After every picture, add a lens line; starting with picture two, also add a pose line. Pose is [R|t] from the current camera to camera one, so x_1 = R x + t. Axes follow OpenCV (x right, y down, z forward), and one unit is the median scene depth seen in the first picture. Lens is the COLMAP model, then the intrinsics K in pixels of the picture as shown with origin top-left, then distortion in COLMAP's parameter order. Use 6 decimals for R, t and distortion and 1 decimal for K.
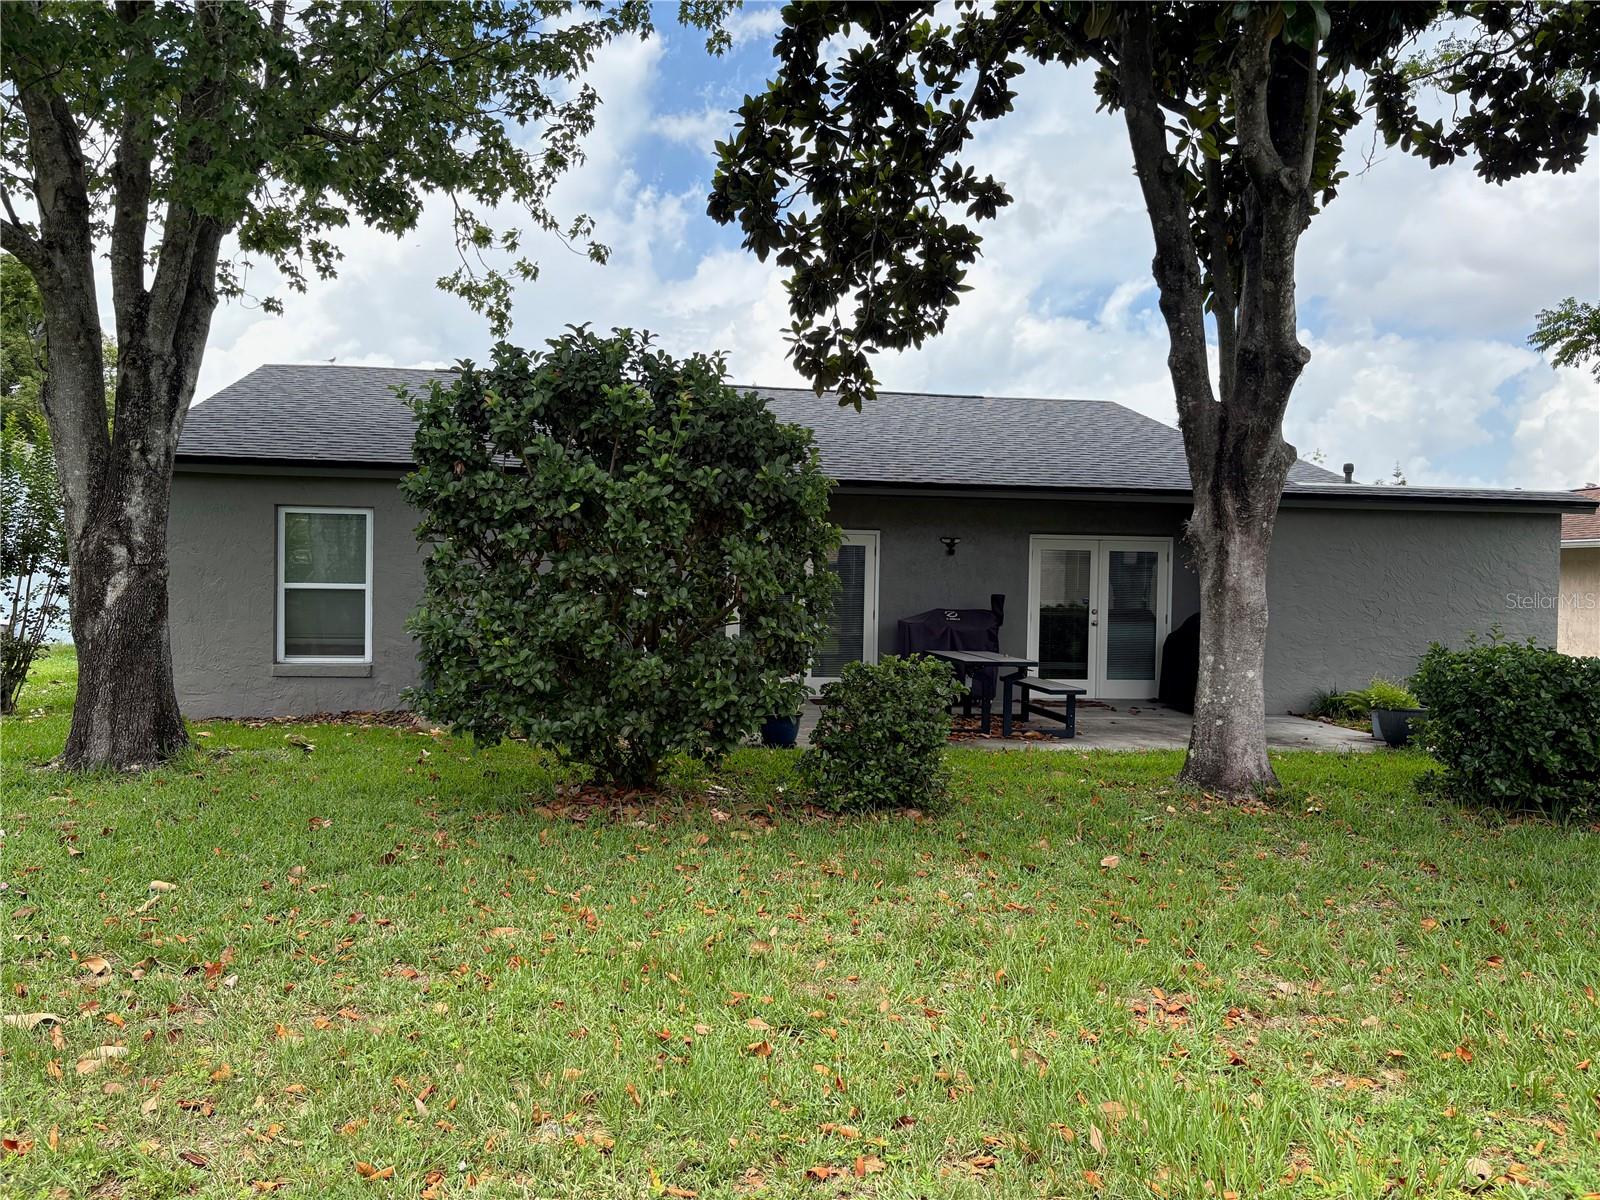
lens RADIAL K [[1225.5, 0, 787.8], [0, 1225.5, 601.5], [0, 0, 1]] dist [0.046932, -0.053469]
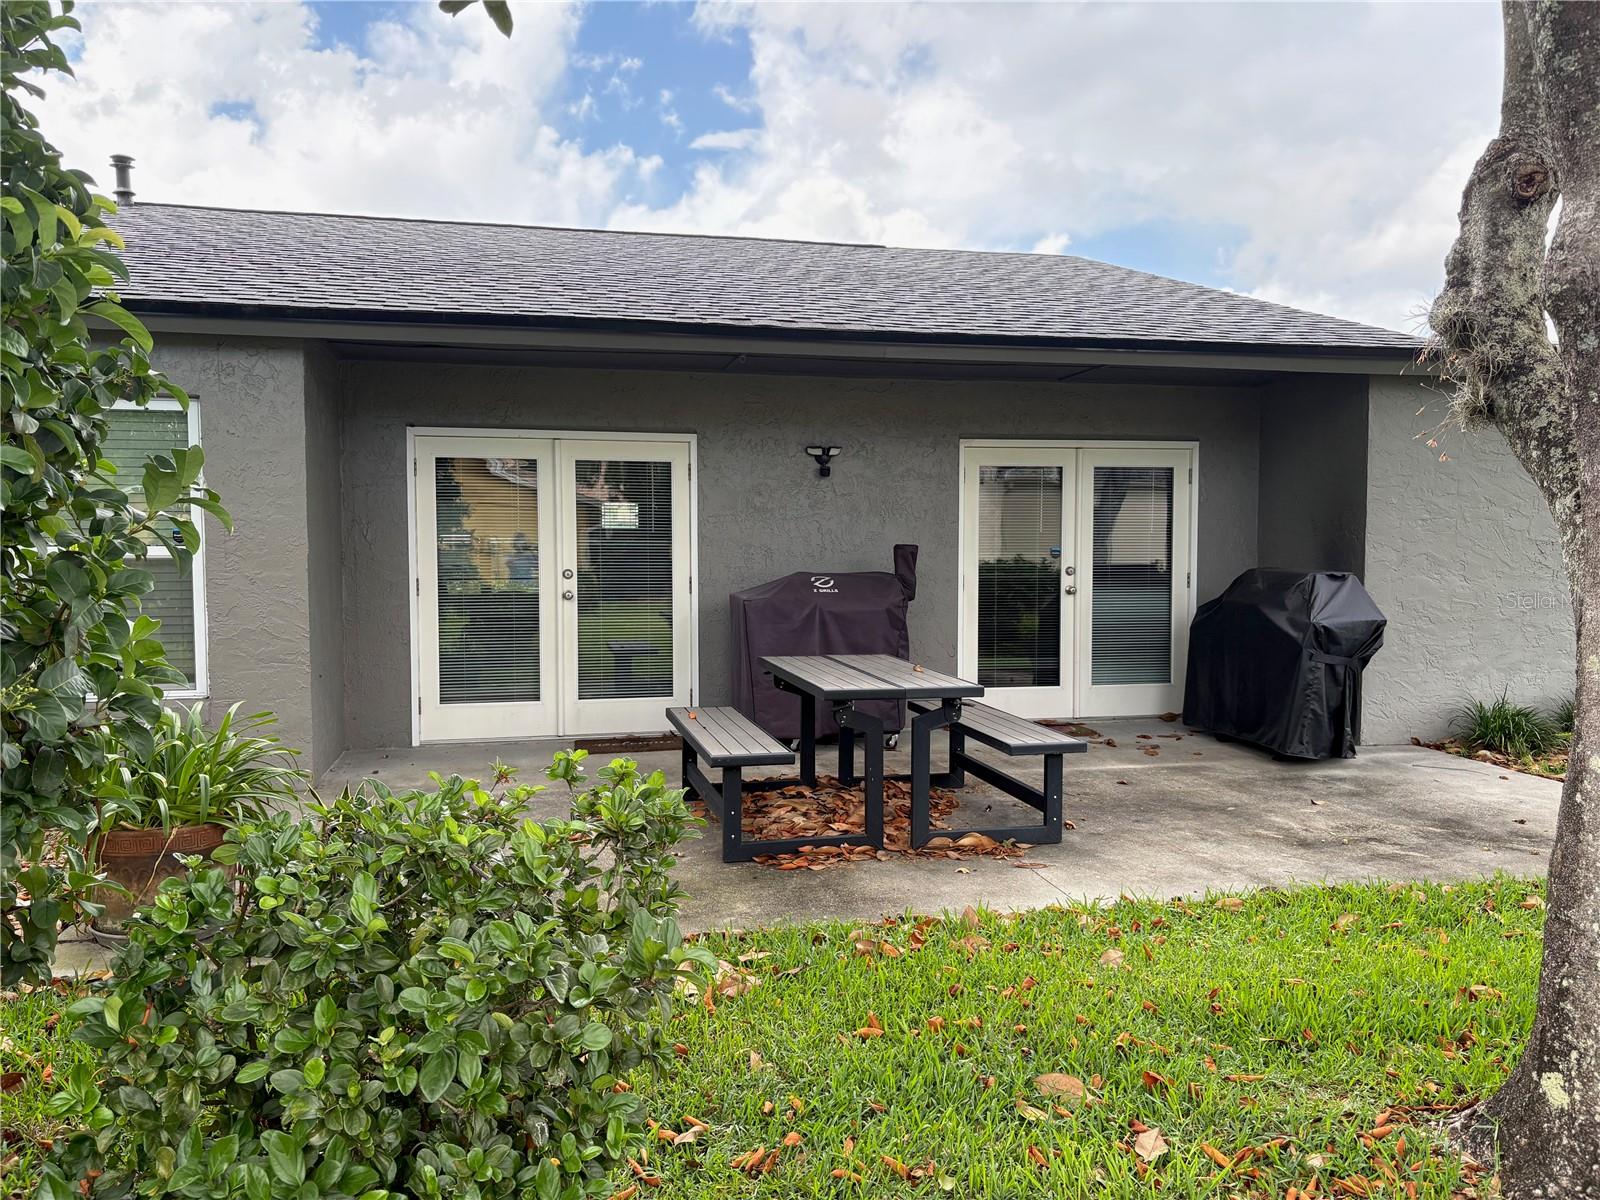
lens RADIAL K [[1229.0, 0, 810.4], [0, 1229.0, 595.9], [0, 0, 1]] dist [0.115874, 0.001747]
pose [[0.997028, -0.022047, 0.073815, 0.085321], [0.019728, 0.999293, 0.031997, -0.001108], [-0.074468, -0.030446, 0.996759, 0.439171]]
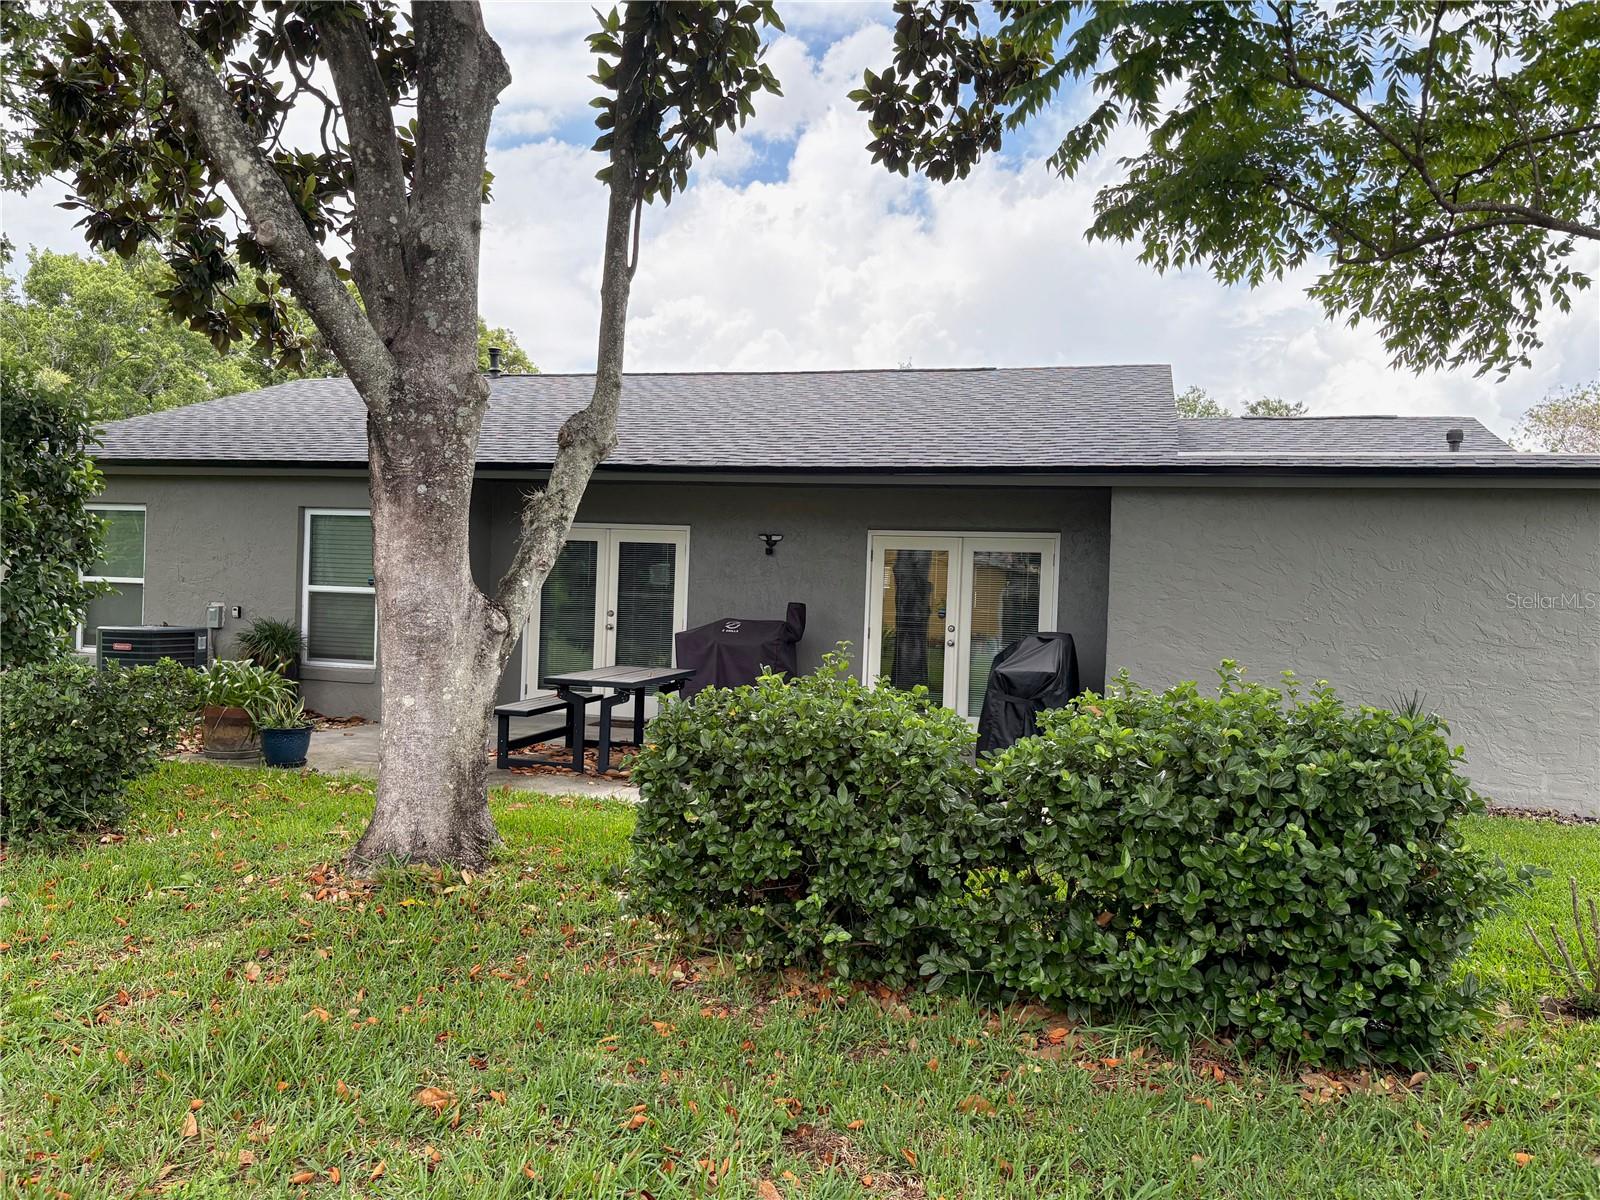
lens RADIAL K [[1229.0, 0, 803.3], [0, 1229.0, 616.7], [0, 0, 1]] dist [0.115874, 0.001747]
pose [[0.911351, 0.024133, -0.410923, 0.509039], [-0.025736, 0.999667, 0.001630, 0.002017], [0.410826, 0.009090, 0.911669, 0.257205]]
